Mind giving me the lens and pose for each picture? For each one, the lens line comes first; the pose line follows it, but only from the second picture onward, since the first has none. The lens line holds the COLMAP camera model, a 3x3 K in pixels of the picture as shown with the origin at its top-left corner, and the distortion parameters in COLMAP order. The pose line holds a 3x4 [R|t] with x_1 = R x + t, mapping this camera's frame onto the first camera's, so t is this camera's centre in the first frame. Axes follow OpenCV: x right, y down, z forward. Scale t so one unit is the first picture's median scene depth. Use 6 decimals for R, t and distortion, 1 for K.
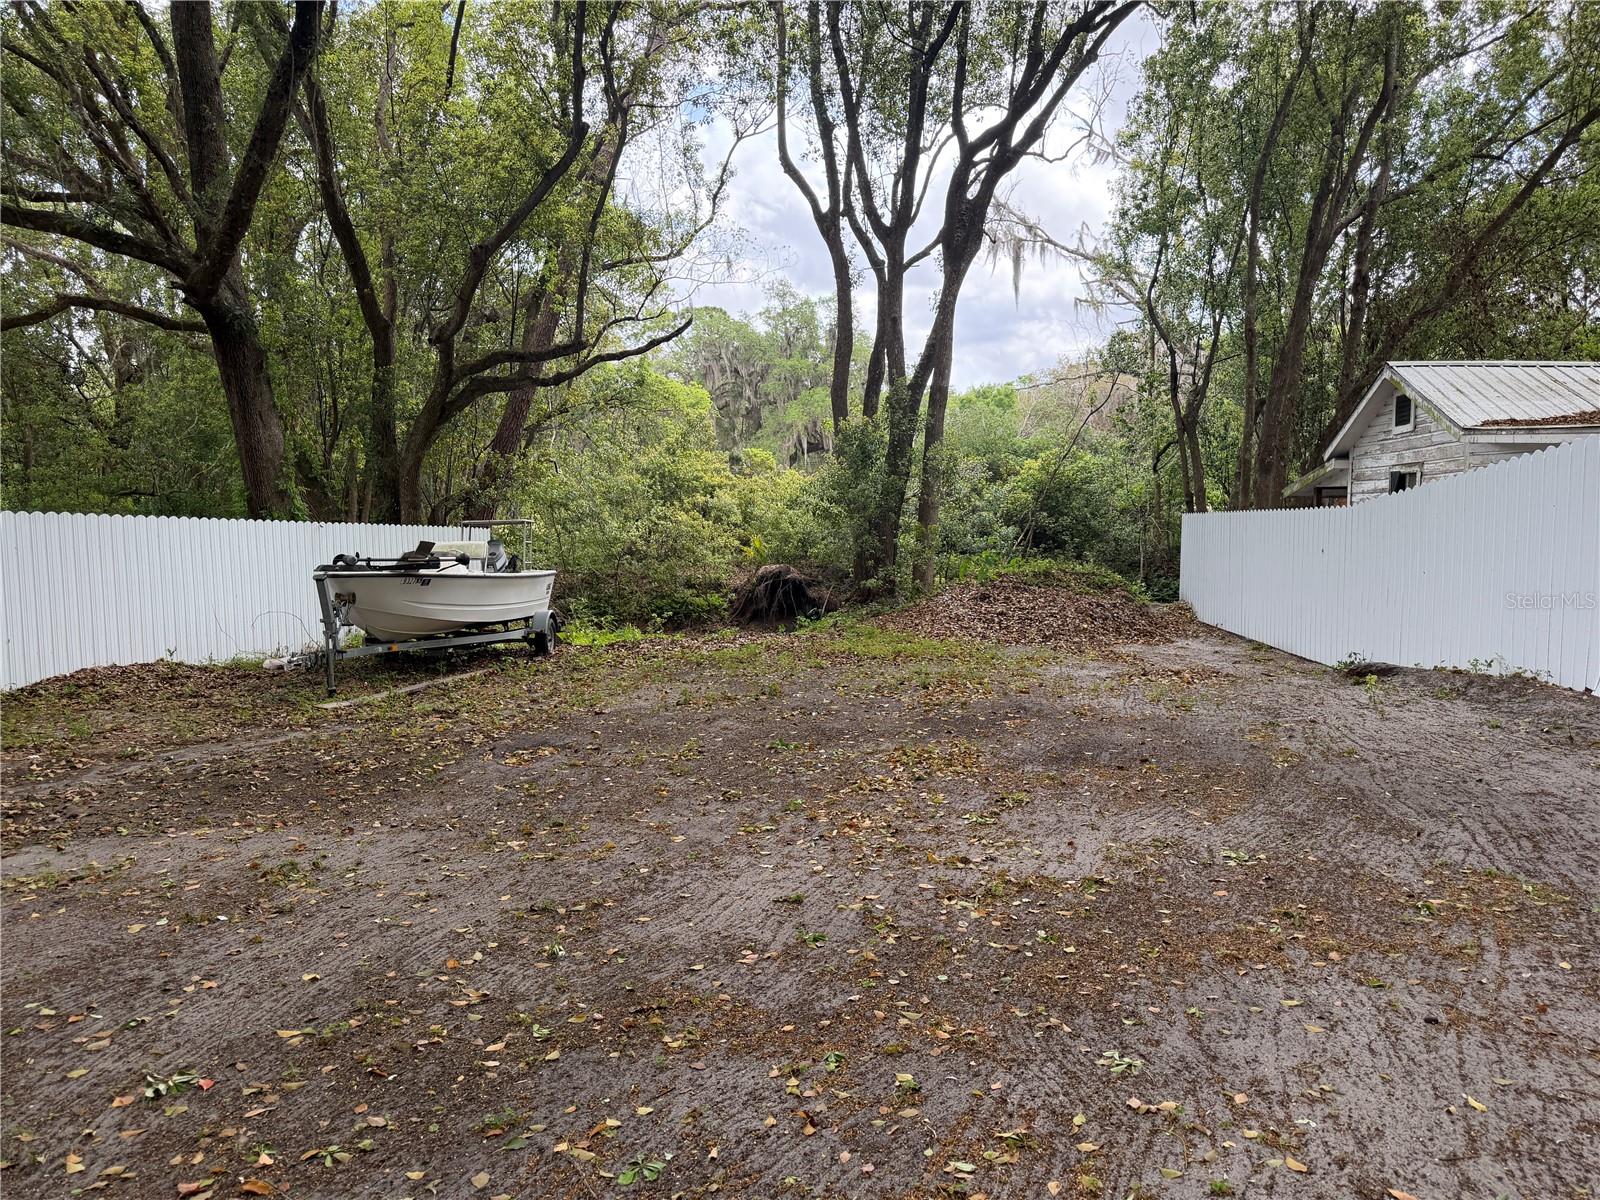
lens RADIAL K [[1134.5, 0, 800.0], [0, 1134.5, 600.0], [0, 0, 1]] dist [0.121588, -0.176835]
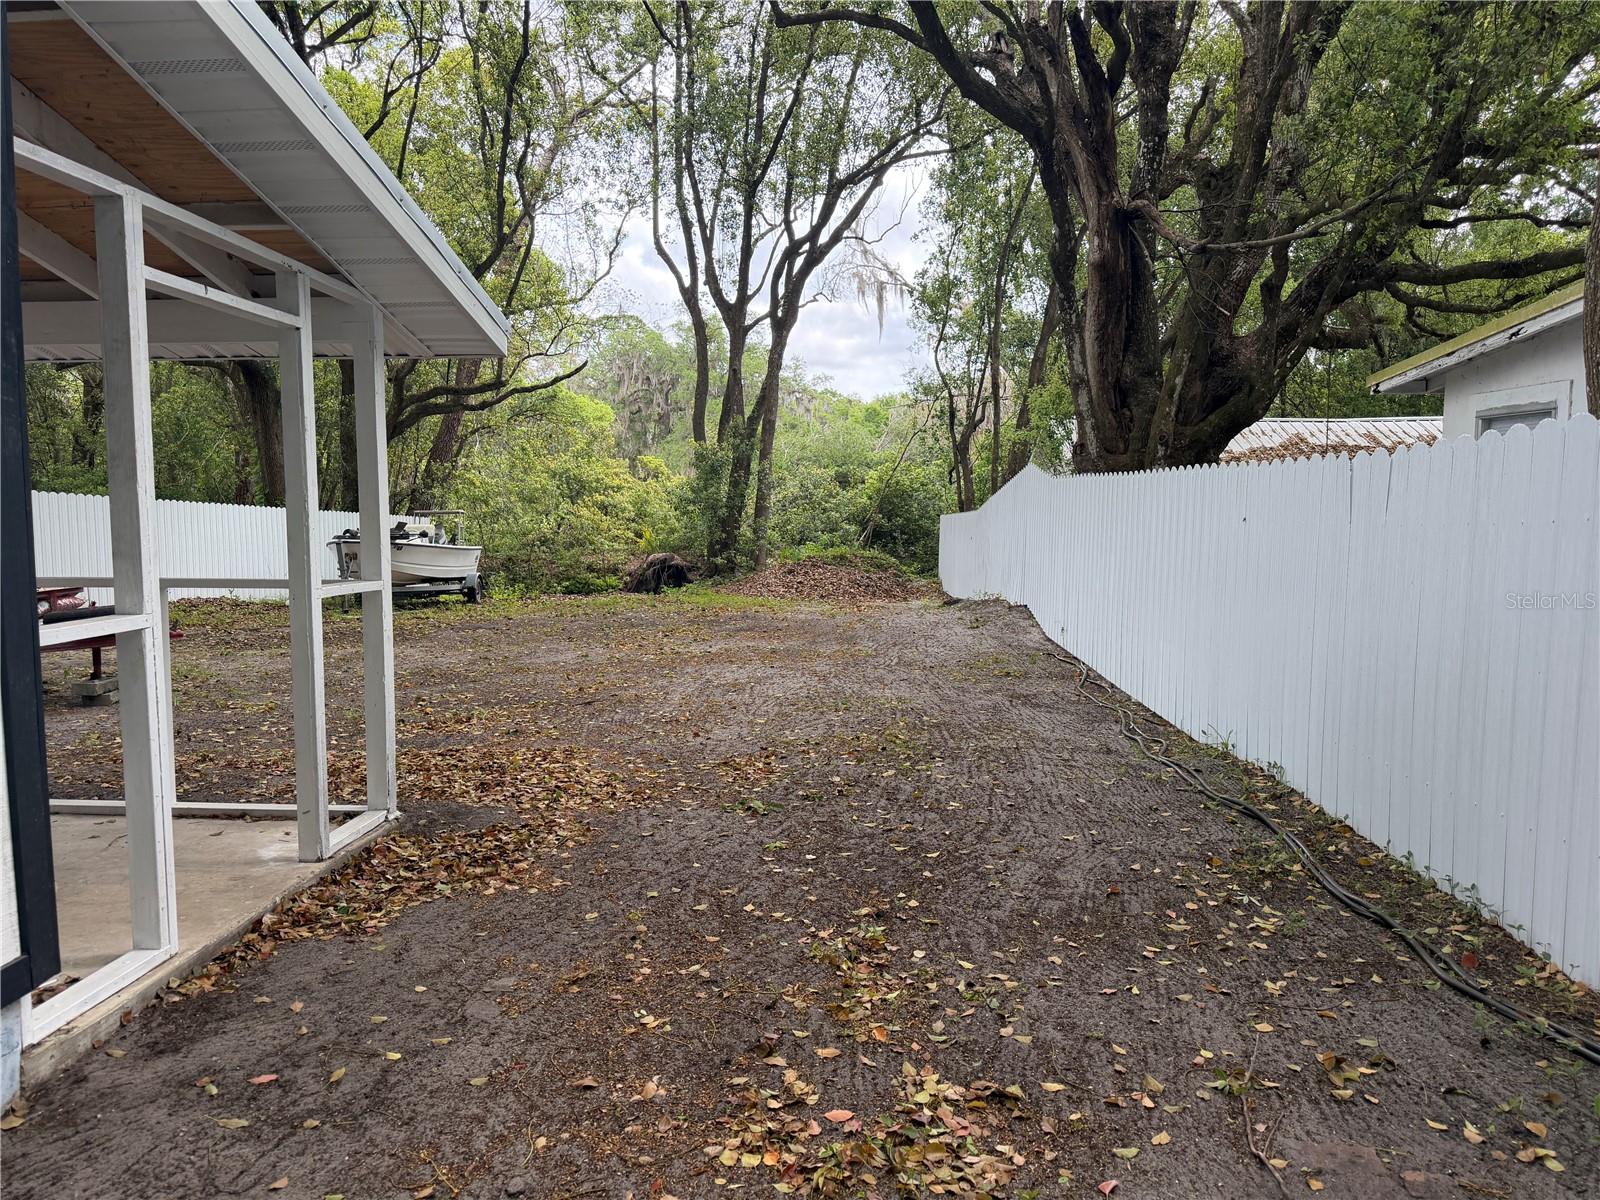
lens RADIAL K [[1123.3, 0, 798.1], [0, 1123.3, 611.3], [0, 0, 1]] dist [0.133623, -0.205363]
pose [[0.997586, 0.009863, 0.068736, 0.063904], [-0.010537, 0.999900, 0.009439, 0.028580], [-0.068636, -0.010140, 0.997590, -0.337997]]
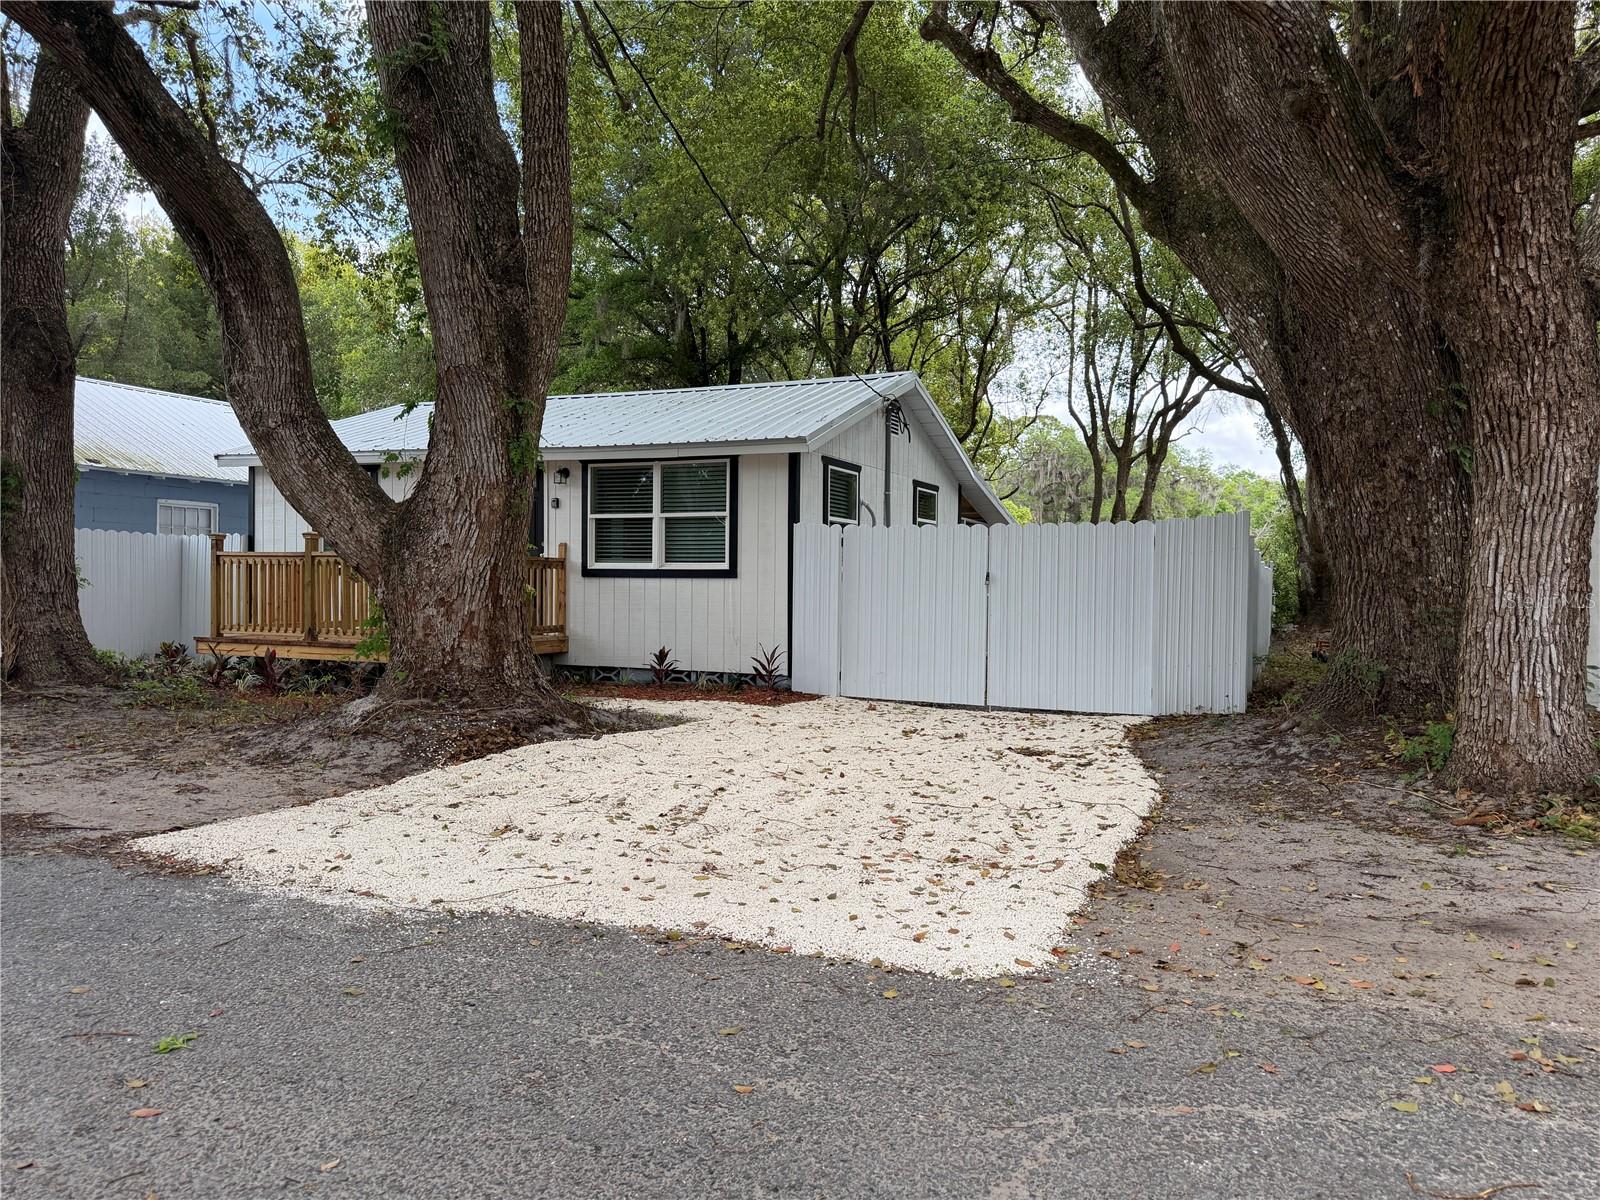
lens RADIAL K [[1123.3, 0, 798.1], [0, 1123.3, 611.3], [0, 0, 1]] dist [0.133623, -0.205363]
pose [[0.958250, 0.030598, -0.284289, 0.107958], [-0.047034, 0.997582, -0.051167, 0.095095], [0.282036, 0.062402, 0.957372, -1.038936]]
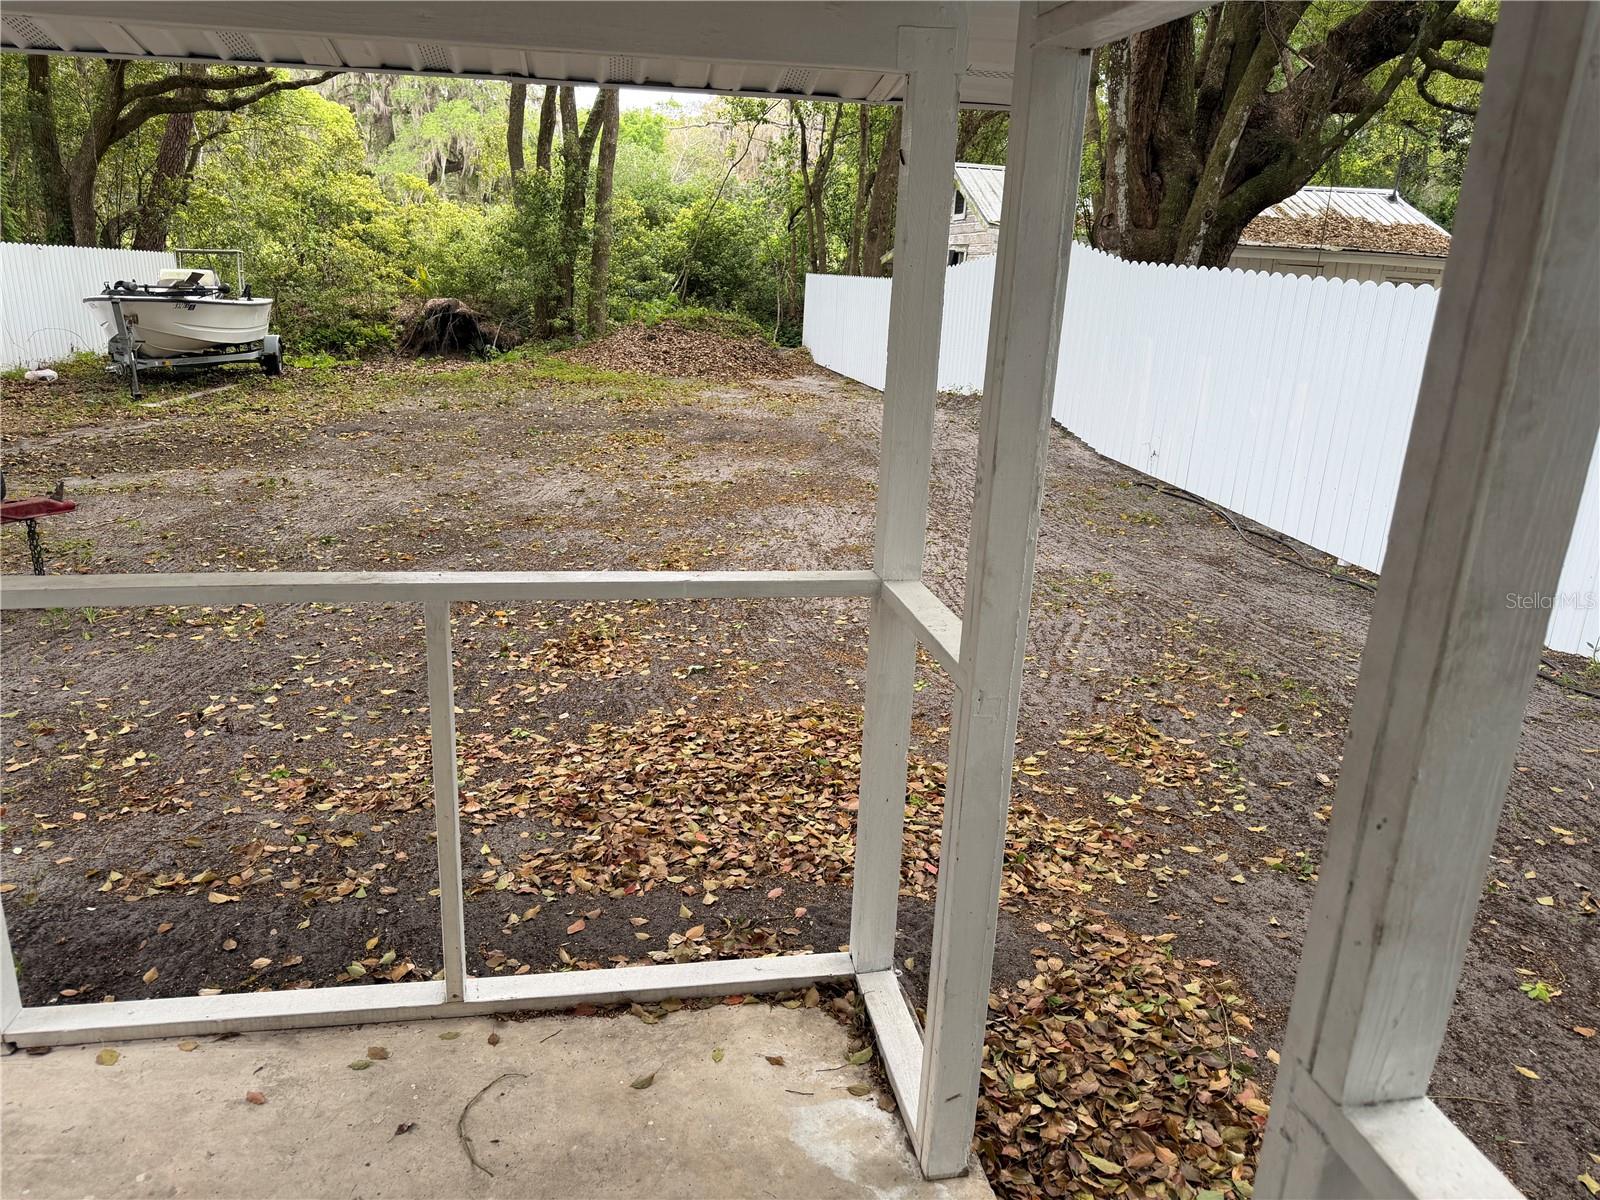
lens RADIAL K [[1134.5, 0, 800.0], [0, 1134.5, 600.0], [0, 0, 1]] dist [0.121588, -0.176835]
pose [[0.954455, -0.037675, 0.295967, -0.050612], [-0.028465, 0.975971, 0.216033, 0.002054], [-0.296995, -0.214619, 0.930448, -0.213969]]
